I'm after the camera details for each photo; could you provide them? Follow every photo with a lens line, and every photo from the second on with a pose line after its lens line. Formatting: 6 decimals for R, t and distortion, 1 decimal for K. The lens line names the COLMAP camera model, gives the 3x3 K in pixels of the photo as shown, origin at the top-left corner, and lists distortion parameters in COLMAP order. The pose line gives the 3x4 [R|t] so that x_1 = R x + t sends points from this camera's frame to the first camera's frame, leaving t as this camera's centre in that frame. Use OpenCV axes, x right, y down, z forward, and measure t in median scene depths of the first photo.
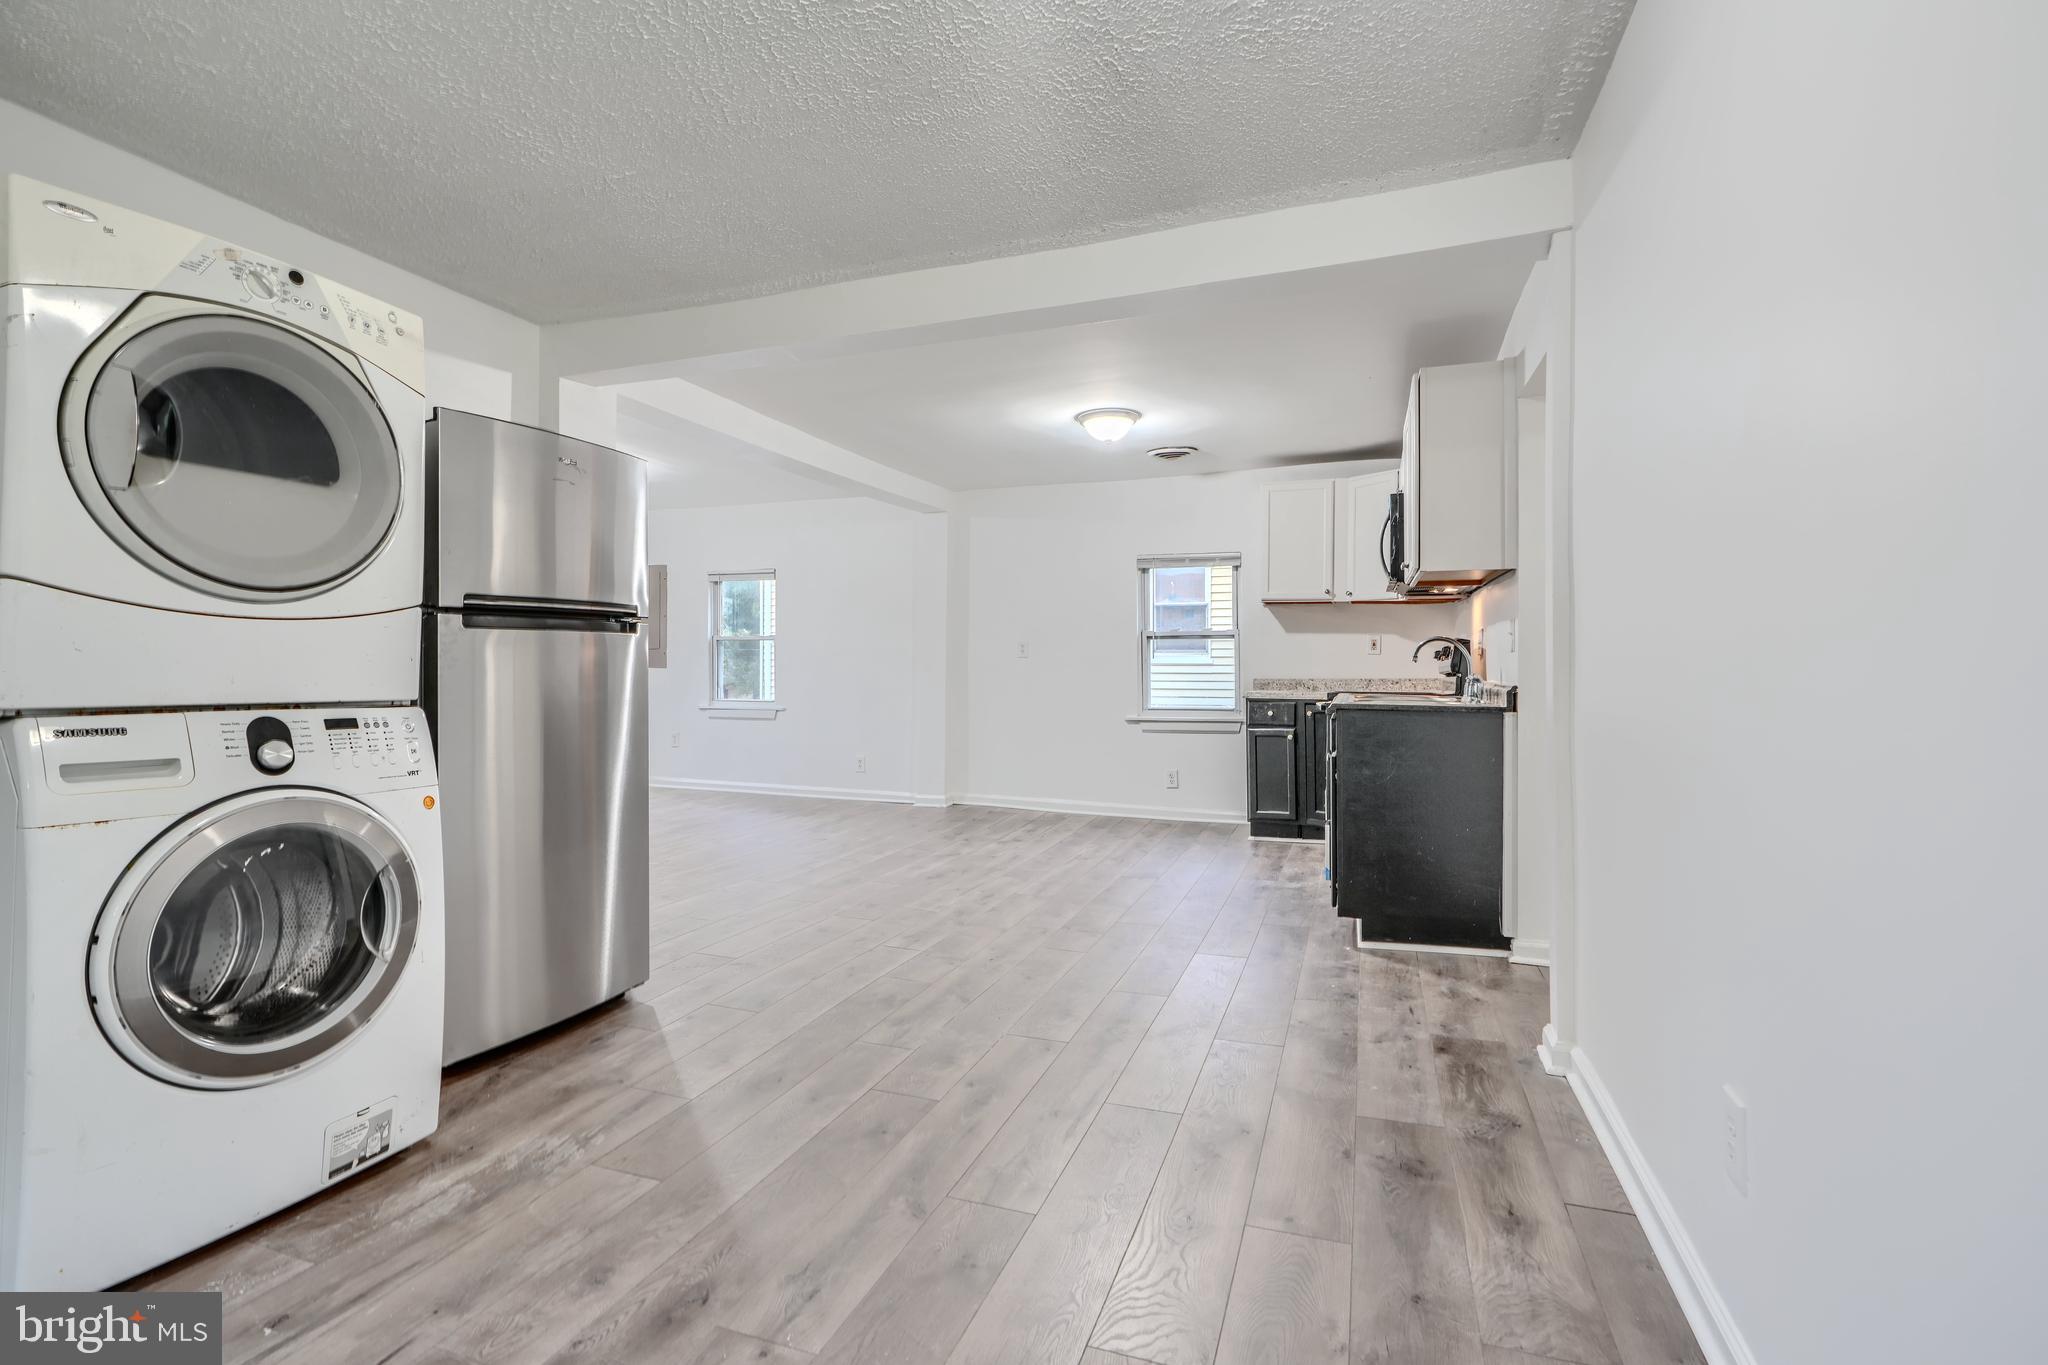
lens RADIAL K [[931.4, 0, 1022.7], [0, 931.4, 664.3], [0, 0, 1]] dist [-0.000367, 0.000038]
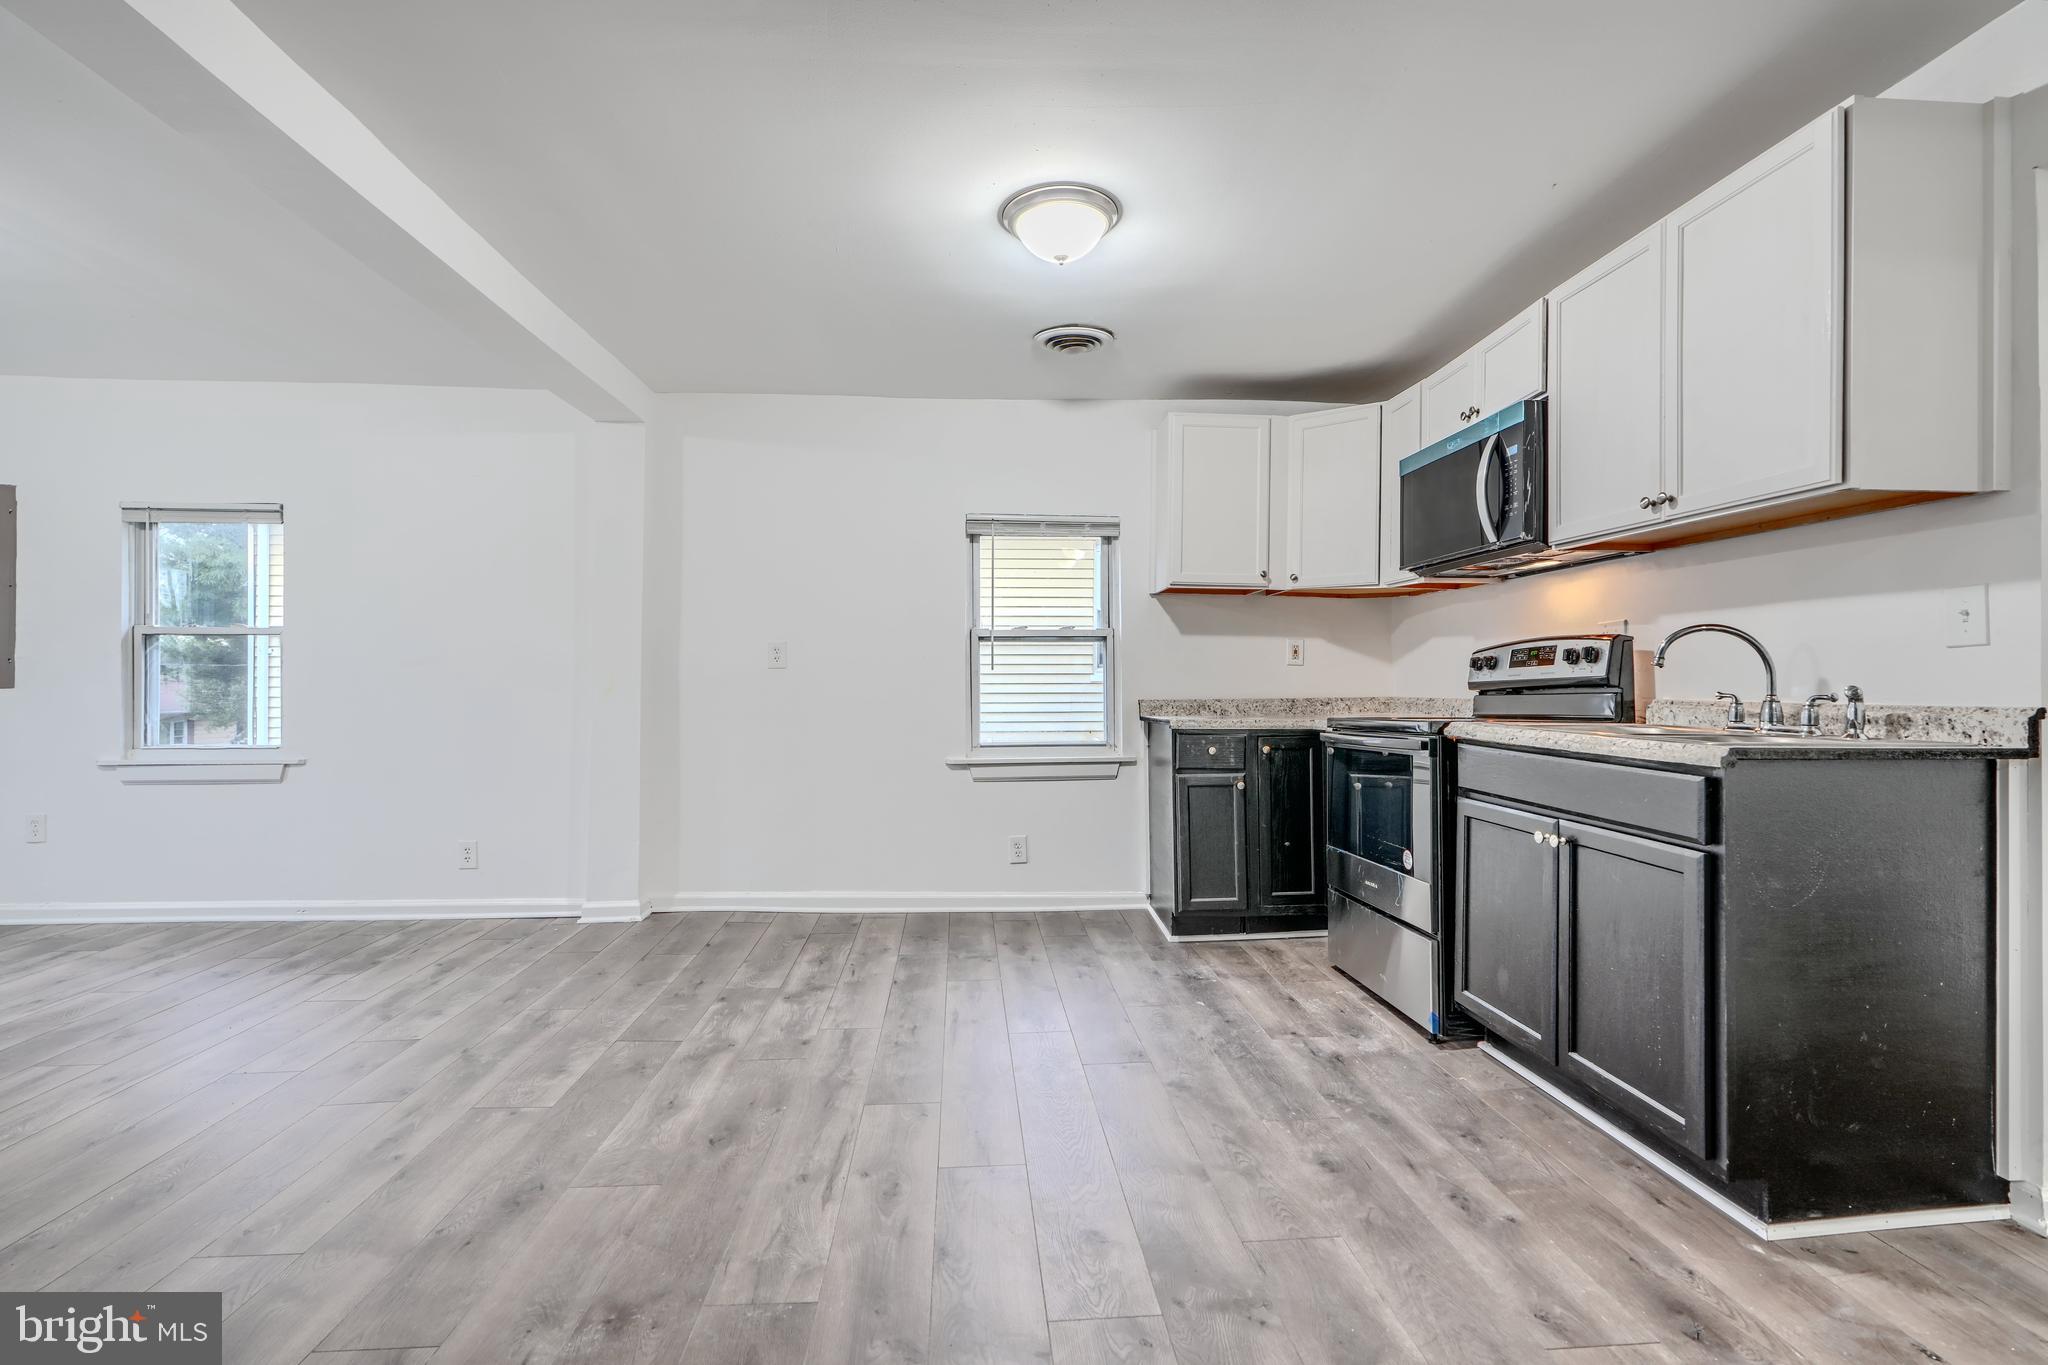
lens RADIAL K [[926.3, 0, 1024.0], [0, 926.3, 682.5], [0, 0, 1]] dist [0.000268, 0.000435]
pose [[0.912168, 0.000730, 0.409816, -0.118897], [0.001151, 0.999990, -0.004343, 0.005867], [-0.409815, 0.004434, 0.912158, 0.422643]]
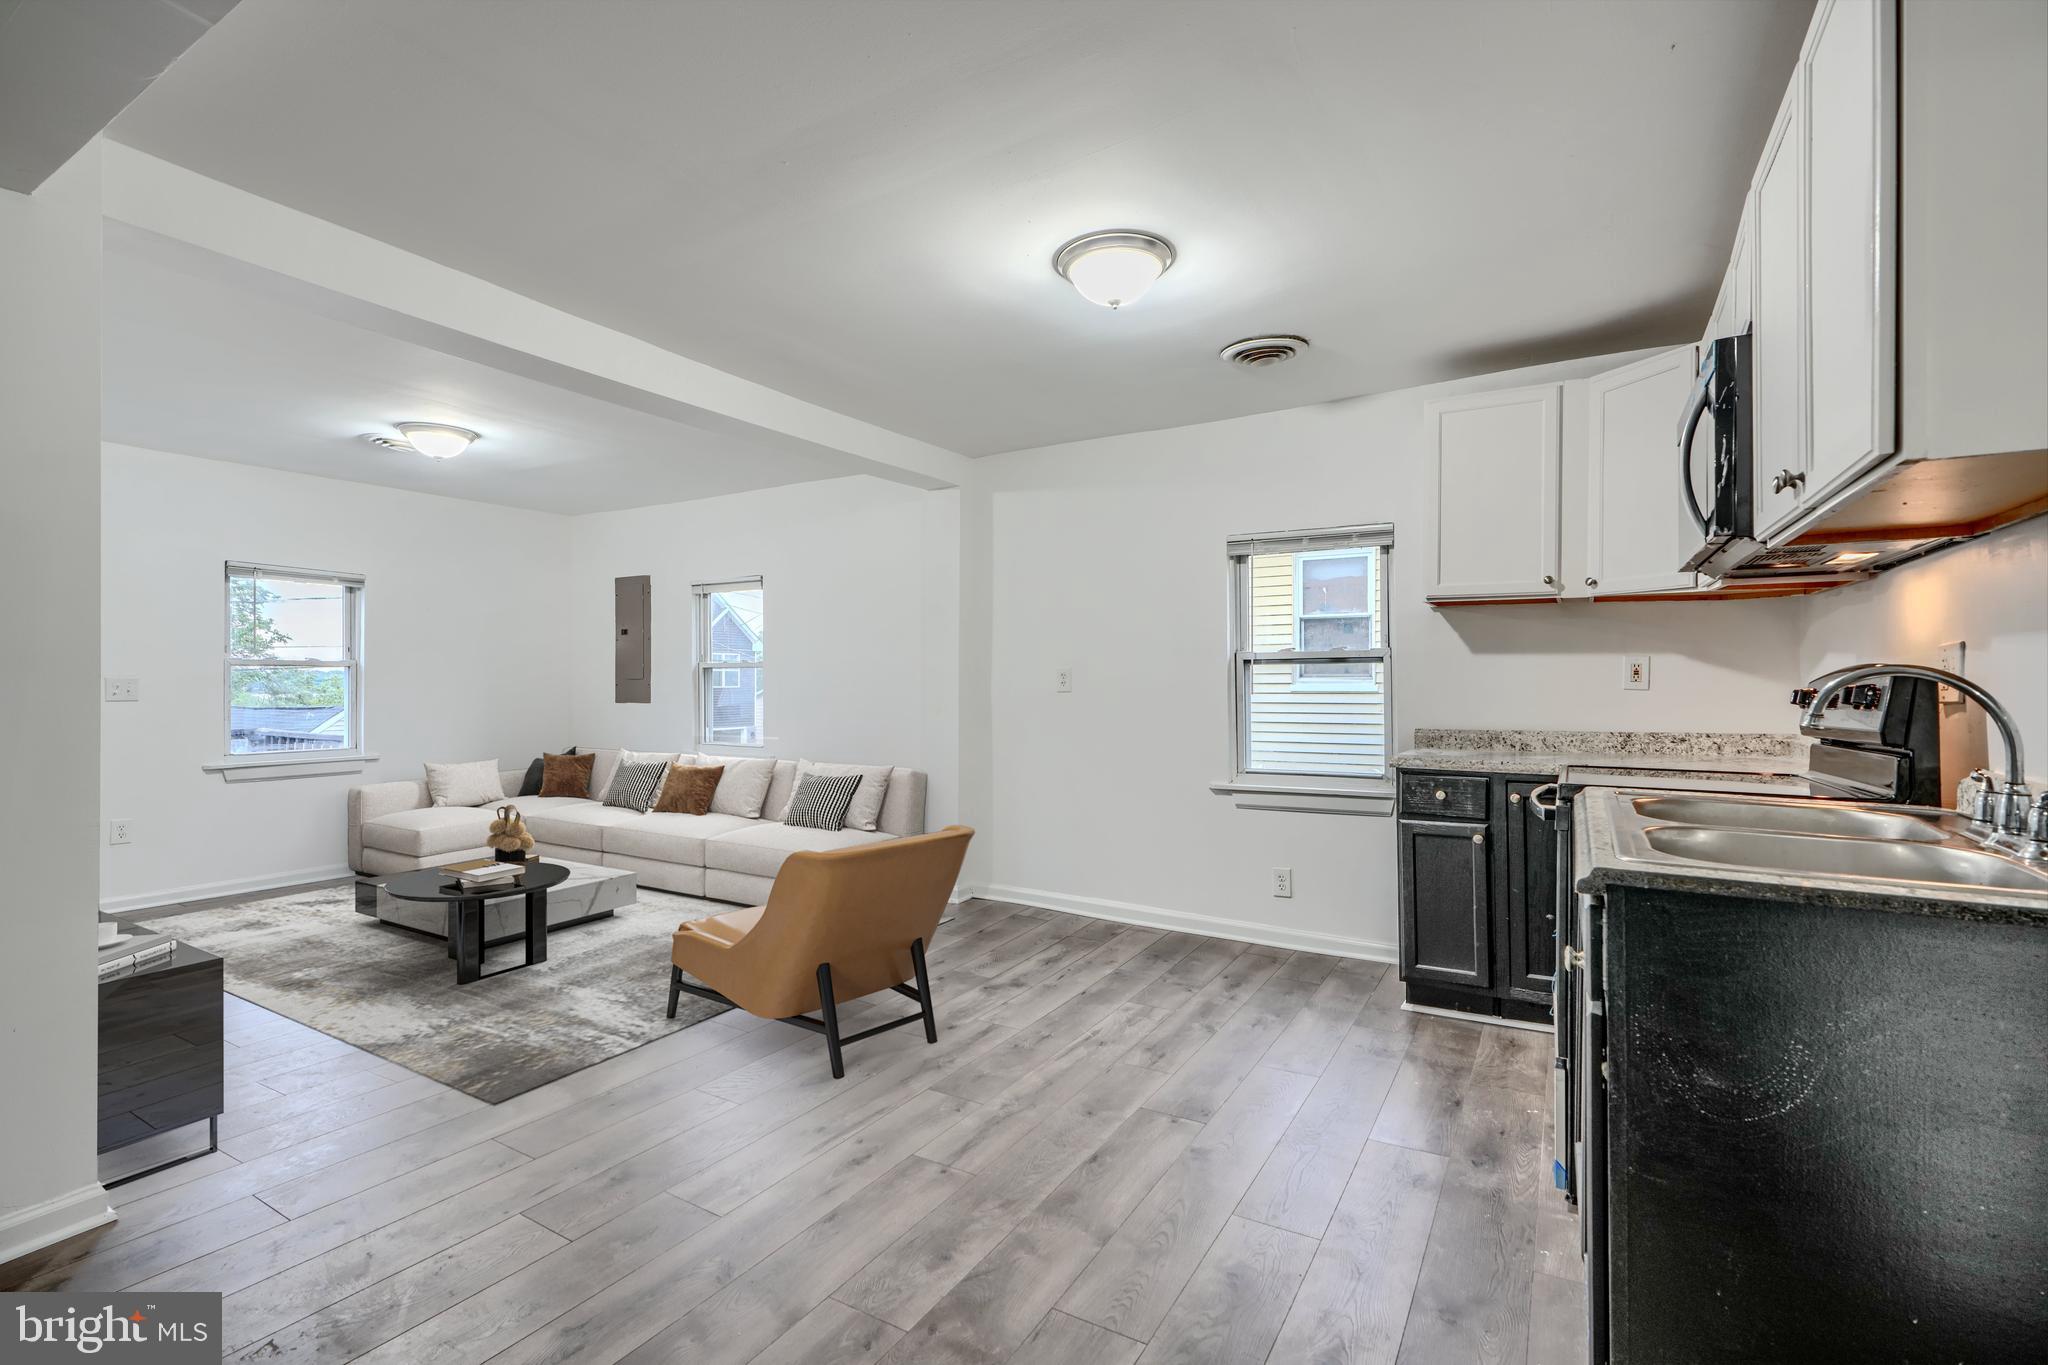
lens RADIAL K [[917.9, 0, 1025.2], [0, 917.9, 685.5], [0, 0, 1]] dist [0.000369, 0.000281]
pose [[0.982507, -0.001931, -0.186214, 0.113546], [0.002144, 0.999997, 0.000946, -0.014682], [0.186211, -0.001328, 0.982509, 0.376676]]
